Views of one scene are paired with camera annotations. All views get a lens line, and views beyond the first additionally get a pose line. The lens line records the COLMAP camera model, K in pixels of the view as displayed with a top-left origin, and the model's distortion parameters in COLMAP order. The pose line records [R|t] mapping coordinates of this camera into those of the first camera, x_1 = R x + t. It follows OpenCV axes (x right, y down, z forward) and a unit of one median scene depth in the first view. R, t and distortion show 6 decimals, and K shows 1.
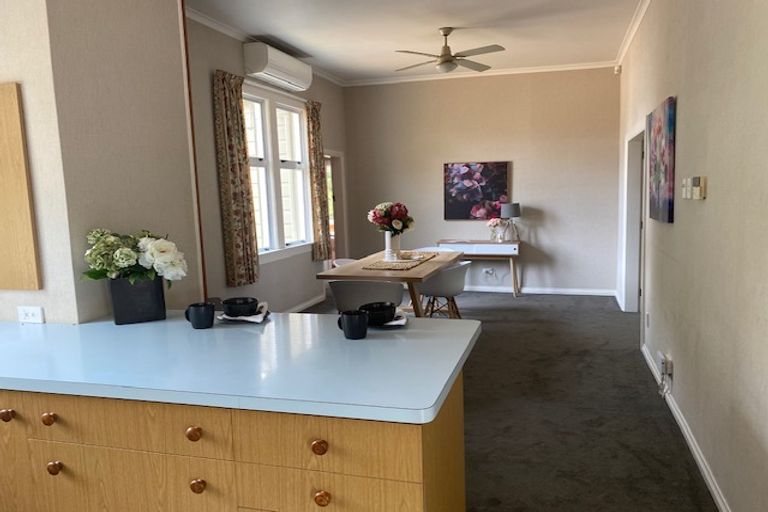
lens RADIAL K [[581.0, 0, 402.0], [0, 581.0, 282.3], [0, 0, 1]] dist [0.049328, -0.089584]
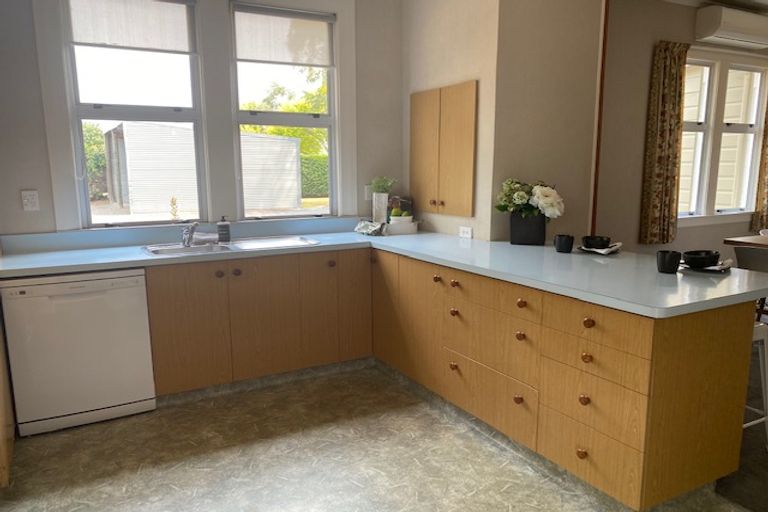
lens RADIAL K [[581.0, 0, 402.0], [0, 581.0, 282.3], [0, 0, 1]] dist [0.049328, -0.089584]
pose [[0.727147, 0.153627, -0.669071, 0.118539], [-0.115506, 0.988122, 0.101354, 0.019425], [0.676694, 0.003582, 0.736255, -0.102882]]
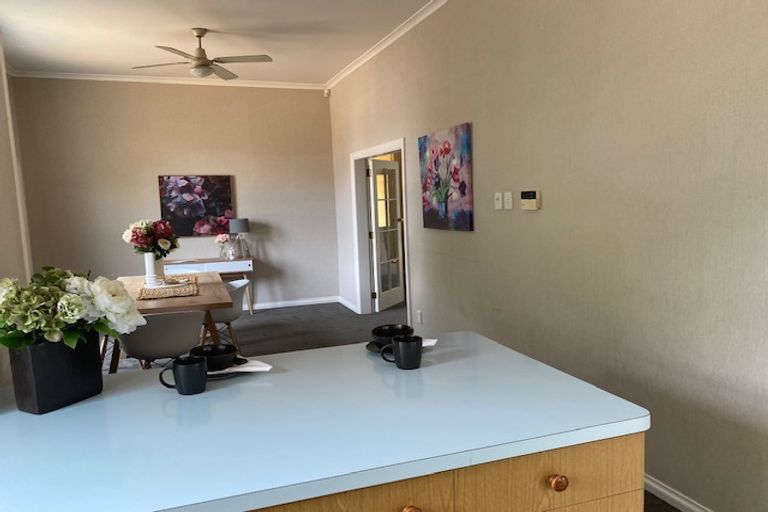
lens RADIAL K [[576.8, 0, 383.5], [0, 576.8, 271.2], [0, 0, 1]] dist [0.078655, -0.084707]
pose [[0.815207, -0.075250, 0.574261, -0.206431], [0.099832, 0.994940, -0.011344, -0.015032], [-0.570501, 0.066578, 0.818594, 0.092814]]
